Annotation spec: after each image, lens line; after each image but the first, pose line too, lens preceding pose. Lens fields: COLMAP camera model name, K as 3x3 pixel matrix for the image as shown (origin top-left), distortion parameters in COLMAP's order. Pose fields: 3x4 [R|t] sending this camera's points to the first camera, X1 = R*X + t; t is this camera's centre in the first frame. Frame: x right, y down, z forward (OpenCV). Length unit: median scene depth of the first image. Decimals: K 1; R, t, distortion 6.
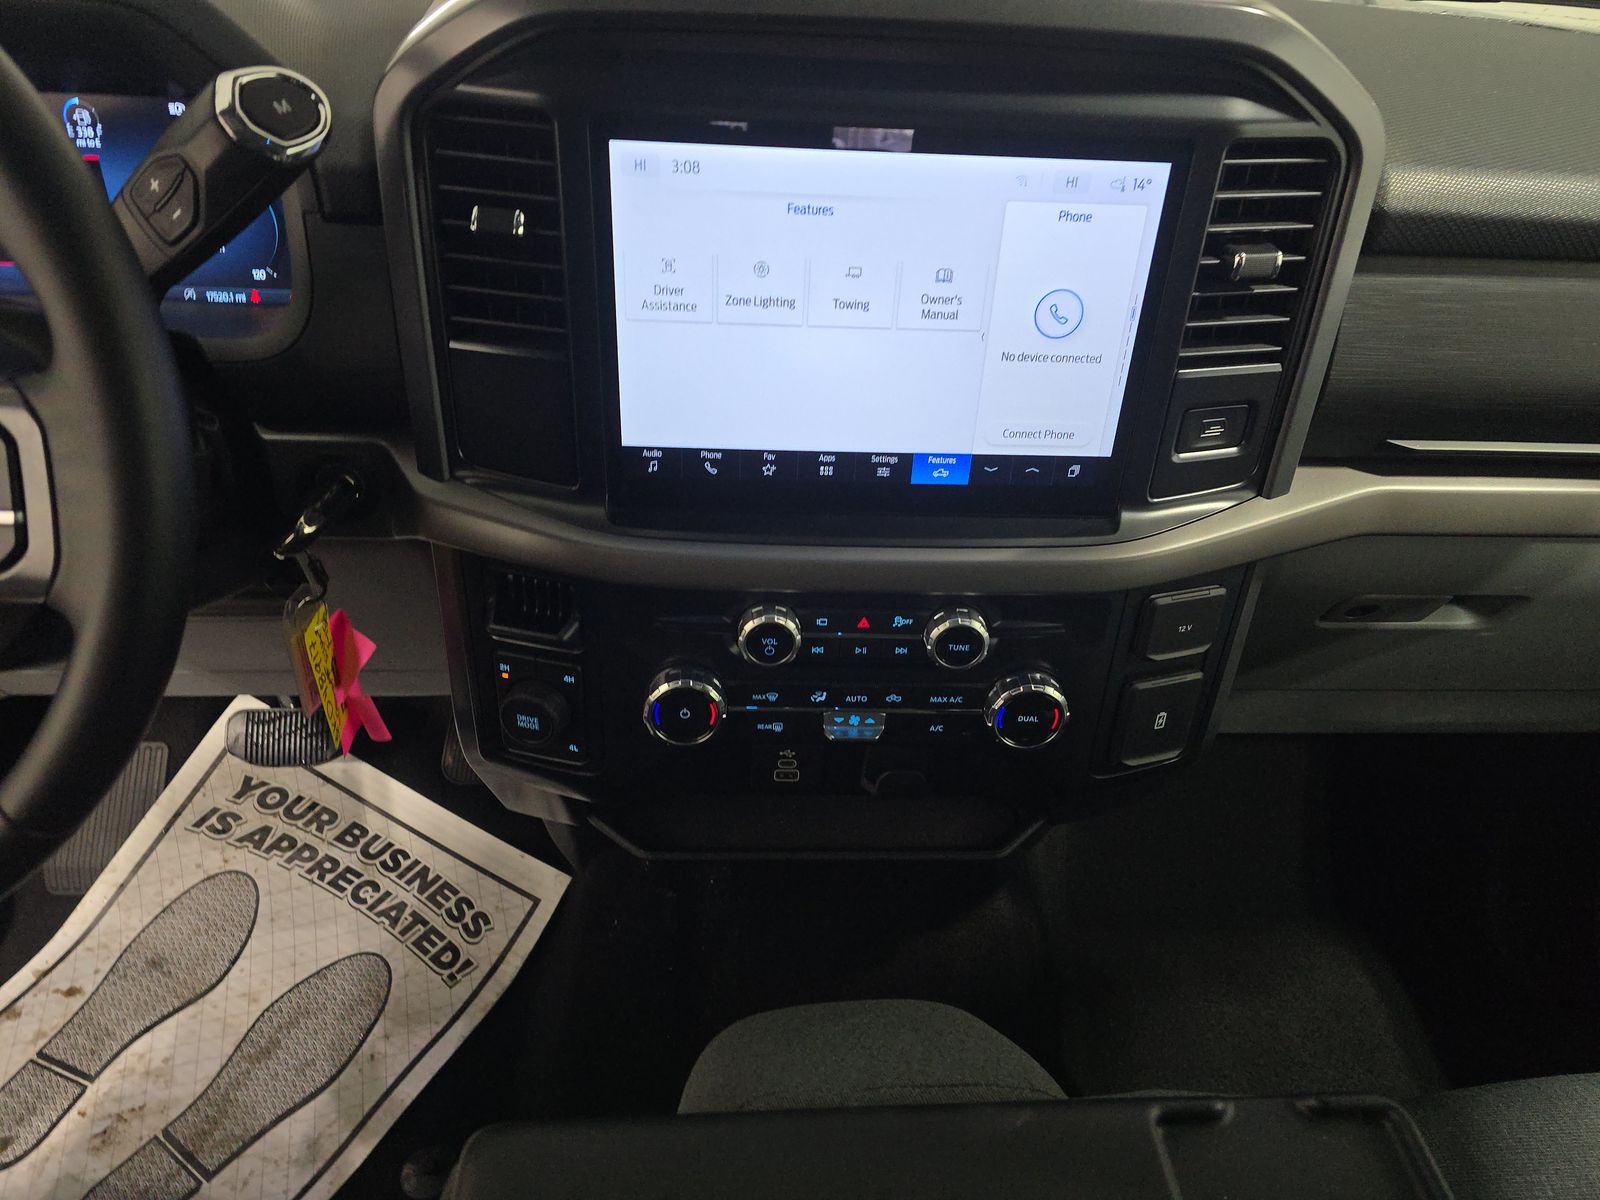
lens RADIAL K [[1070.6, 0, 801.7], [0, 1070.6, 596.7], [0, 0, 1]] dist [0.053799, -0.051923]
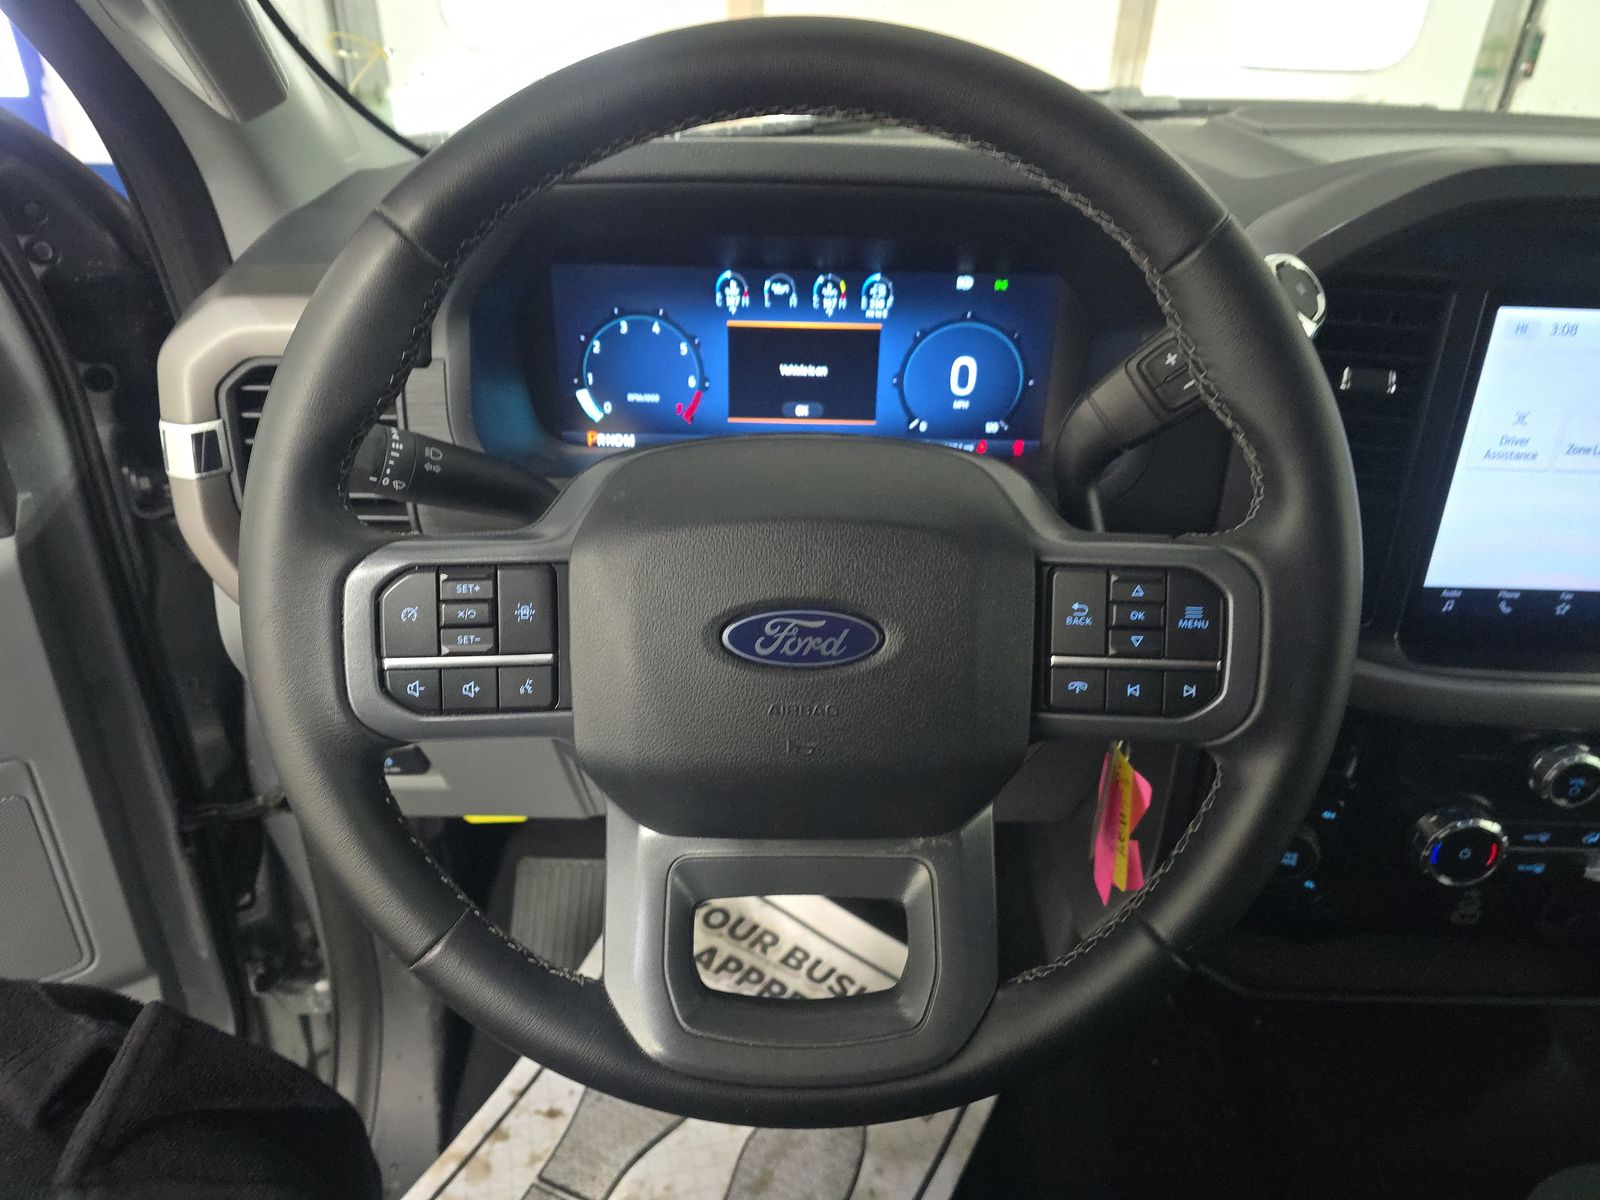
lens RADIAL K [[1085.5, 0, 799.8], [0, 1085.5, 607.7], [0, 0, 1]] dist [0.069554, -0.060547]
pose [[0.998358, 0.005987, -0.056971, -0.405127], [-0.011618, 0.995017, -0.099025, -0.004387], [0.056094, 0.099524, 0.993453, -0.050457]]
